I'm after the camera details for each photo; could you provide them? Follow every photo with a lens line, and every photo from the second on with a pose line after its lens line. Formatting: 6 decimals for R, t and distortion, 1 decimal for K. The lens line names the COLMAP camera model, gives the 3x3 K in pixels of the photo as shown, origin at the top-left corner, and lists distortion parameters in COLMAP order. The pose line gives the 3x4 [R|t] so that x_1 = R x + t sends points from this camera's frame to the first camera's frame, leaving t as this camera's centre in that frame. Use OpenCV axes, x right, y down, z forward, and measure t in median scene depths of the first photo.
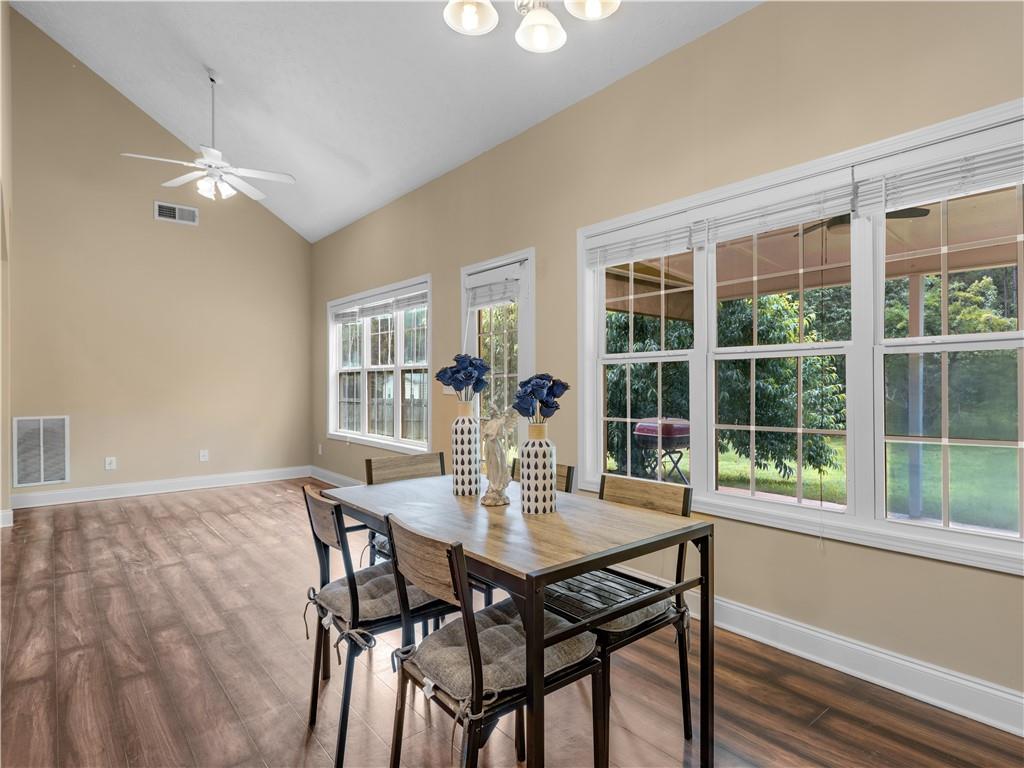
lens RADIAL K [[573.8, 0, 564.3], [0, 573.8, 386.8], [0, 0, 1]] dist [0.001302, -0.000565]
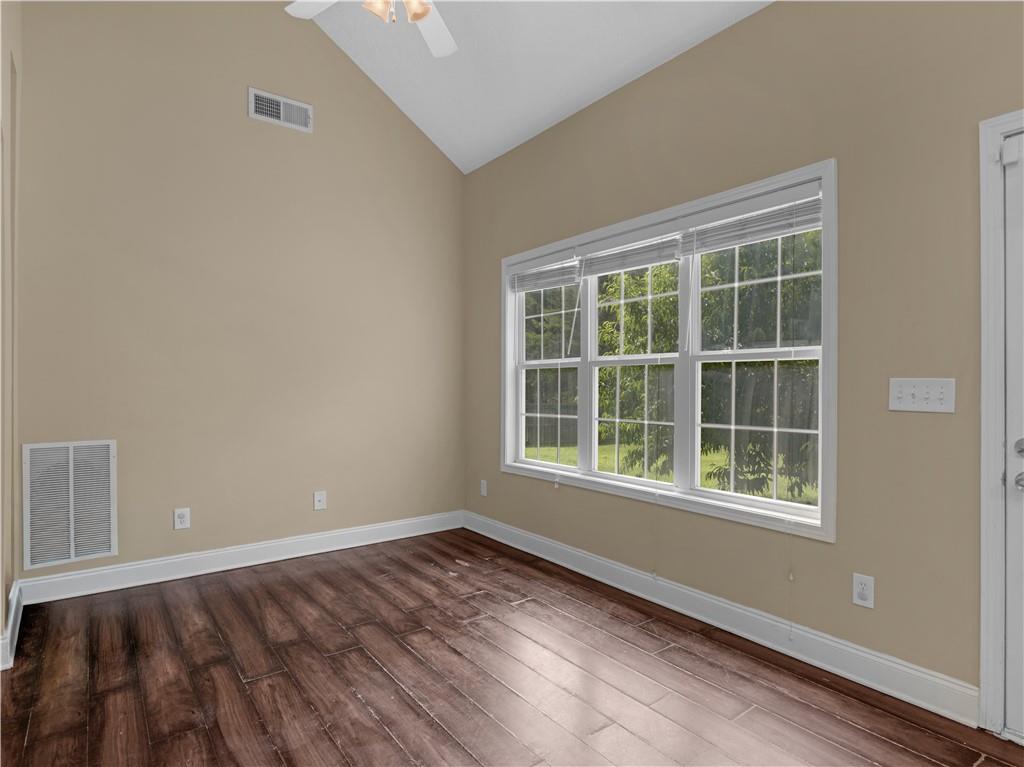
lens RADIAL K [[573.8, 0, 553.7], [0, 573.8, 388.6], [0, 0, 1]] dist [0.001302, -0.000565]
pose [[0.998713, 0.001737, -0.050683, -0.363811], [-0.001659, 0.999997, 0.001572, -0.003879], [0.050686, -0.001486, 0.998714, 0.411339]]
